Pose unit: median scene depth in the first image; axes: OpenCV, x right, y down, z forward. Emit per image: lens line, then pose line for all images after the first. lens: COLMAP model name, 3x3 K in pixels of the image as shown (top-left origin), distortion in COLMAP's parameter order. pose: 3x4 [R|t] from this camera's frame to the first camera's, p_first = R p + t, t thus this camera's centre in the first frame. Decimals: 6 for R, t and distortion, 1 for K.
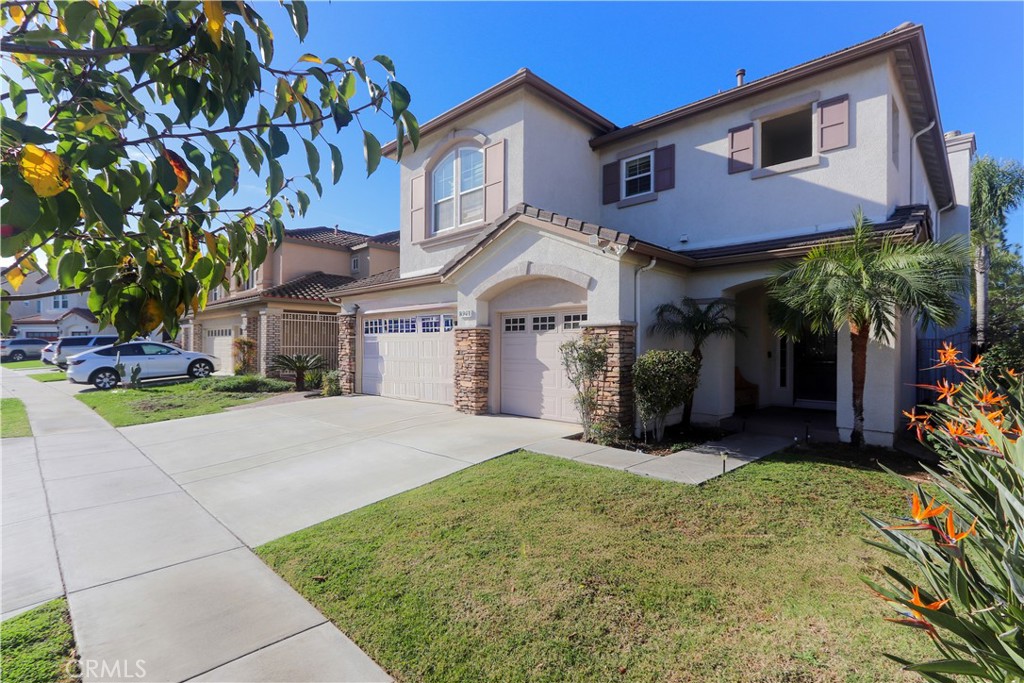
lens RADIAL K [[495.6, 0, 511.8], [0, 495.6, 342.5], [0, 0, 1]] dist [0.002668, 0.002163]
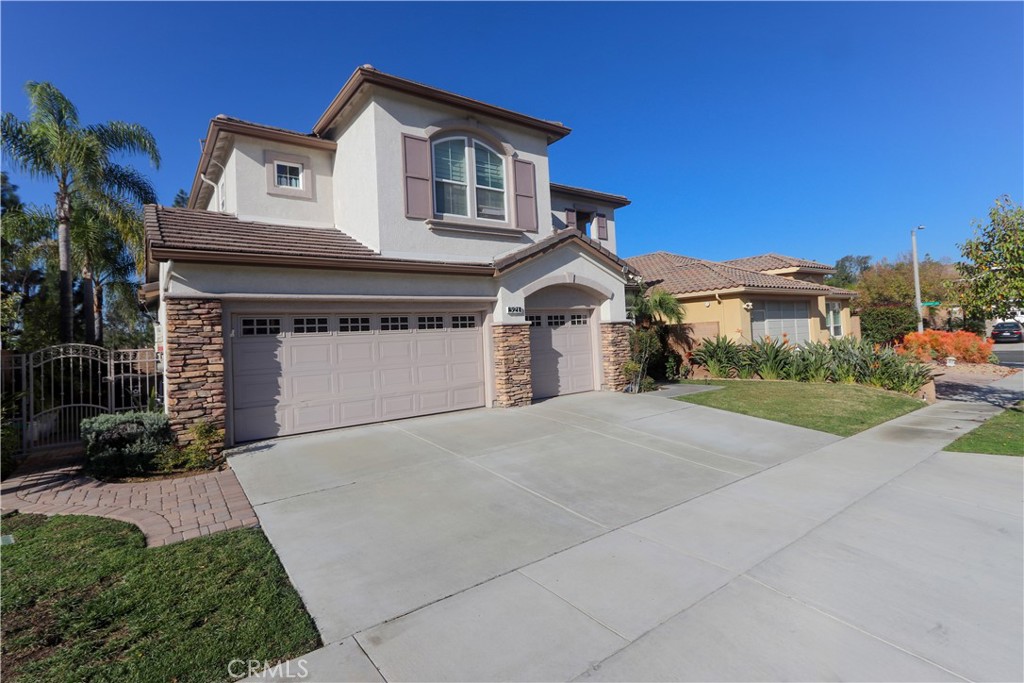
lens RADIAL K [[495.6, 0, 511.8], [0, 495.6, 311.4], [0, 0, 1]] dist [0.002668, 0.002163]
pose [[0.134476, 0.032588, 0.990381, -1.156864], [0.033903, 0.998723, -0.037466, -0.017008], [-0.990337, 0.038615, 0.133199, 0.893972]]
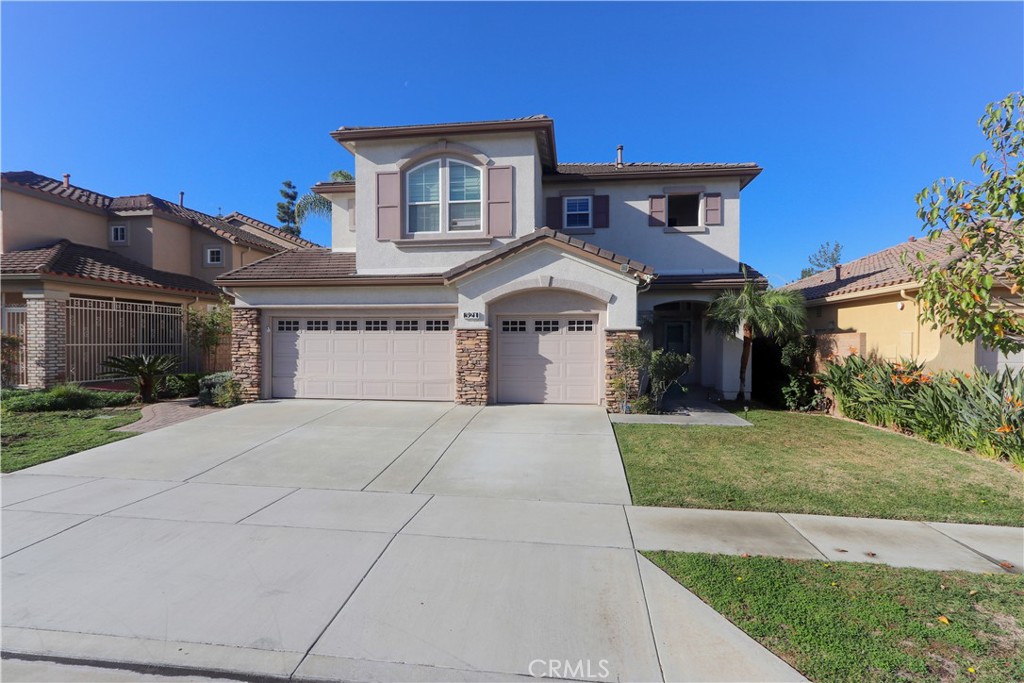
lens RADIAL K [[495.6, 0, 513.4], [0, 495.6, 343.5], [0, 0, 1]] dist [0.002668, 0.002163]
pose [[0.795665, -0.007742, 0.605688, -0.708752], [-0.003517, 0.999842, 0.017401, -0.015388], [-0.605727, -0.015976, 0.795512, 0.067209]]
